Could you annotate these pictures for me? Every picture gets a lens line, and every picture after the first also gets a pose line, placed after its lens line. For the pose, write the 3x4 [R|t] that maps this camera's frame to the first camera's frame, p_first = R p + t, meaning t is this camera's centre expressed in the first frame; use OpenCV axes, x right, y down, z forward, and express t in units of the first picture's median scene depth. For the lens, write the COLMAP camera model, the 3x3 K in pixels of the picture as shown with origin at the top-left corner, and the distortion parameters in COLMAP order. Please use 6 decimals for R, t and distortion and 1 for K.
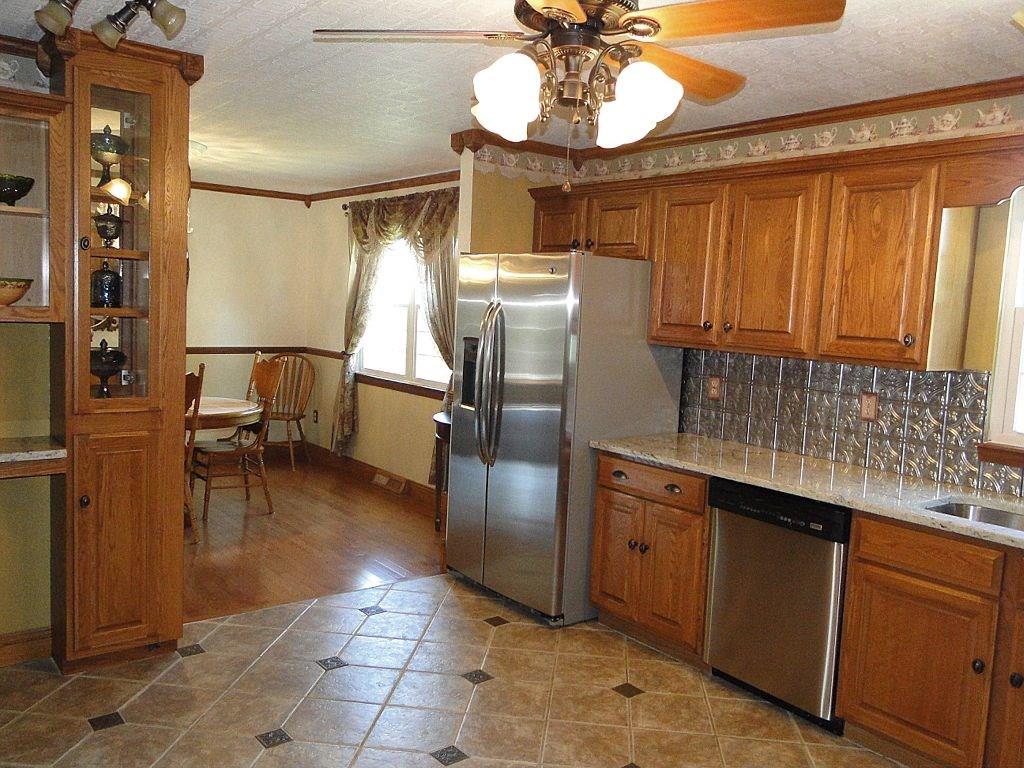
lens RADIAL K [[808.9, 0, 512.0], [0, 808.9, 384.0], [0, 0, 1]] dist [-0.003083, -0.011197]
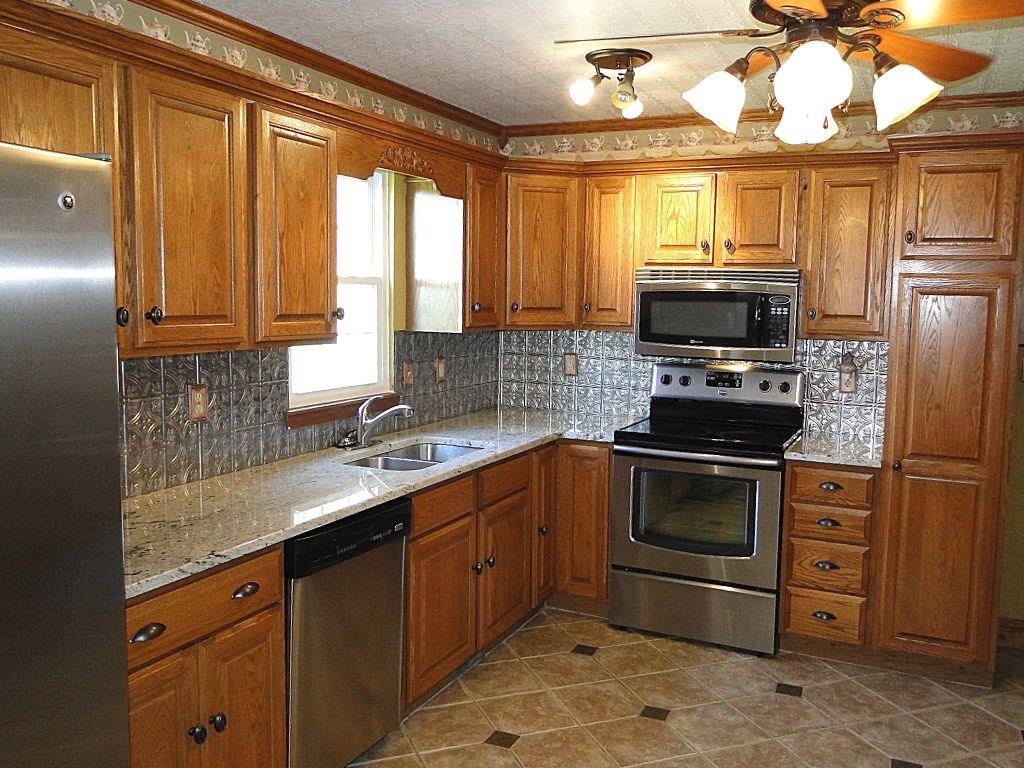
lens RADIAL K [[808.9, 0, 512.0], [0, 808.9, 384.0], [0, 0, 1]] dist [-0.003083, -0.011197]
pose [[-0.416045, -0.141061, 0.898337, -0.284391], [0.072739, 0.979567, 0.187504, -0.084974], [-0.906430, 0.143354, -0.397283, 0.753111]]
